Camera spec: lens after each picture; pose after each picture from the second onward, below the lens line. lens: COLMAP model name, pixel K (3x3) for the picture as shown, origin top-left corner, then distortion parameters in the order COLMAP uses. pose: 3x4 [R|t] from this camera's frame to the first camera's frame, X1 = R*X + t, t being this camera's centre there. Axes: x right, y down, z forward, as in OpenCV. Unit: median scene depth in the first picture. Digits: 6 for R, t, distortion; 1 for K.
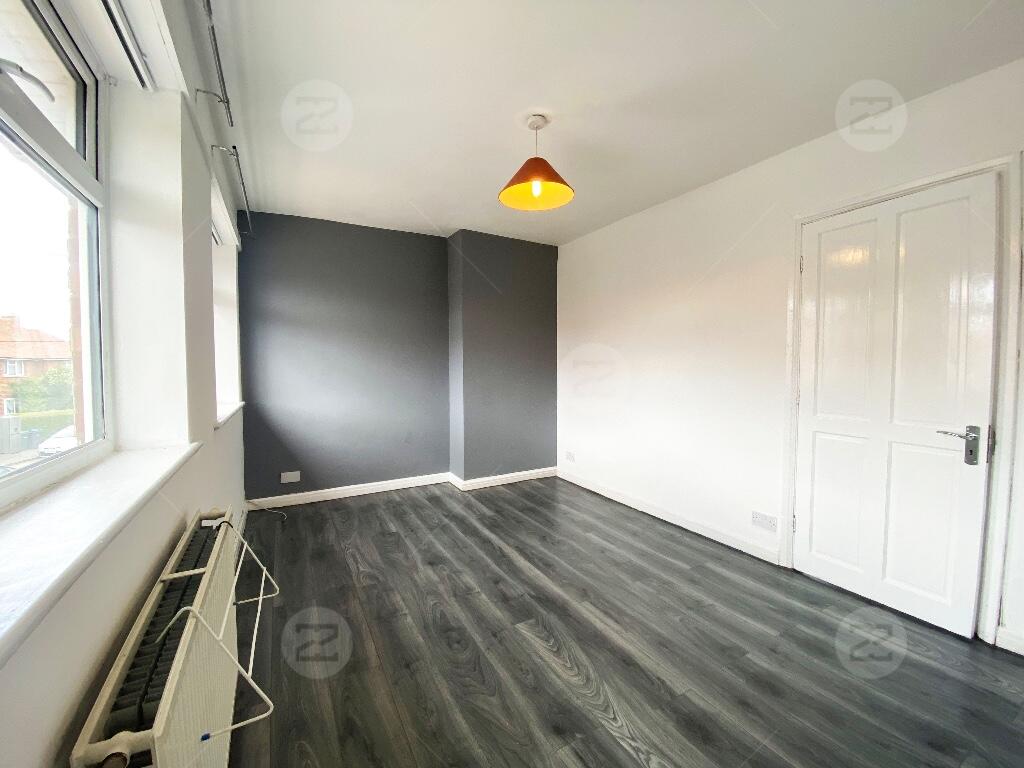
lens RADIAL K [[415.2, 0, 507.9], [0, 415.2, 382.3], [0, 0, 1]] dist [0.036579, -0.031160]
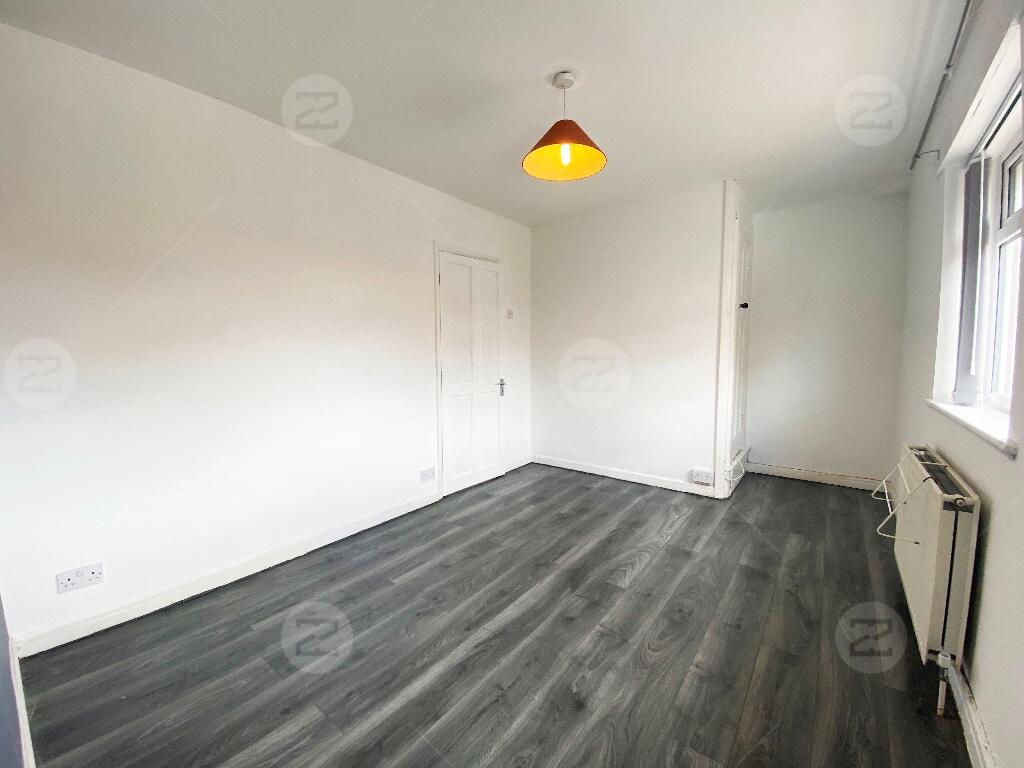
lens RADIAL K [[415.2, 0, 507.9], [0, 415.2, 382.3], [0, 0, 1]] dist [0.036579, -0.031160]
pose [[-0.396112, -0.068393, 0.915651, -0.722895], [0.045260, 0.994556, 0.093866, -0.061489], [-0.917086, 0.078624, -0.390860, 1.457231]]
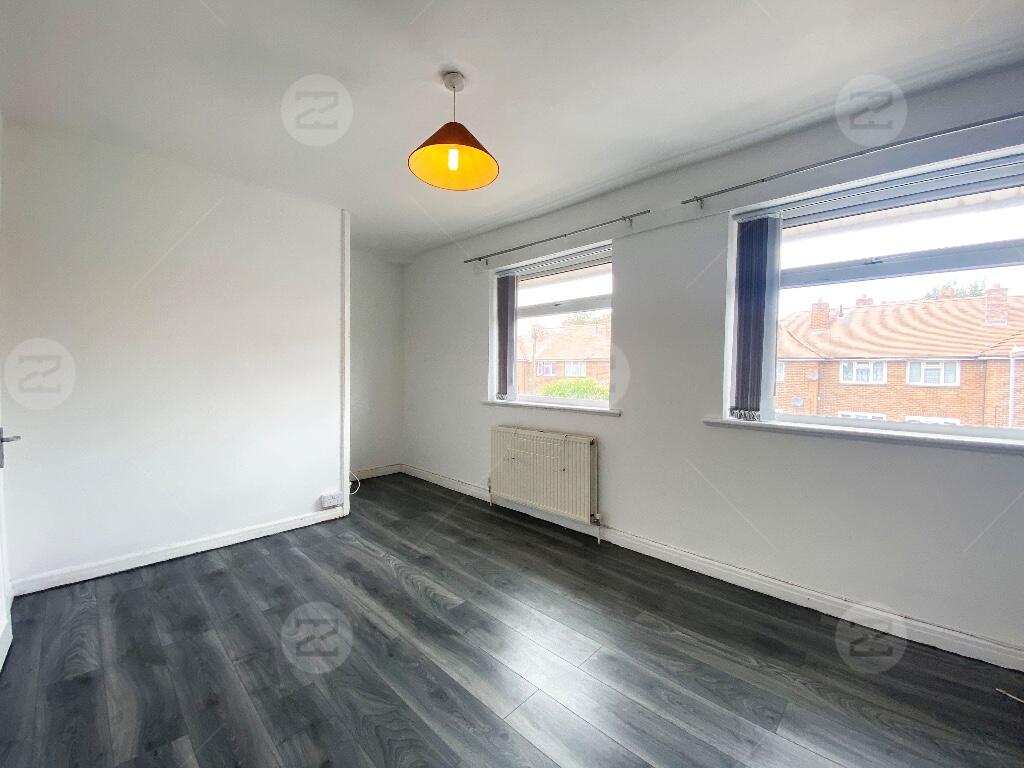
lens RADIAL K [[415.2, 0, 507.9], [0, 415.2, 382.3], [0, 0, 1]] dist [0.036579, -0.031160]
pose [[-0.955742, 0.001477, -0.294201, 0.206359], [-0.019506, 0.997469, 0.068375, -0.073502], [0.293557, 0.071088, -0.953295, 1.804667]]
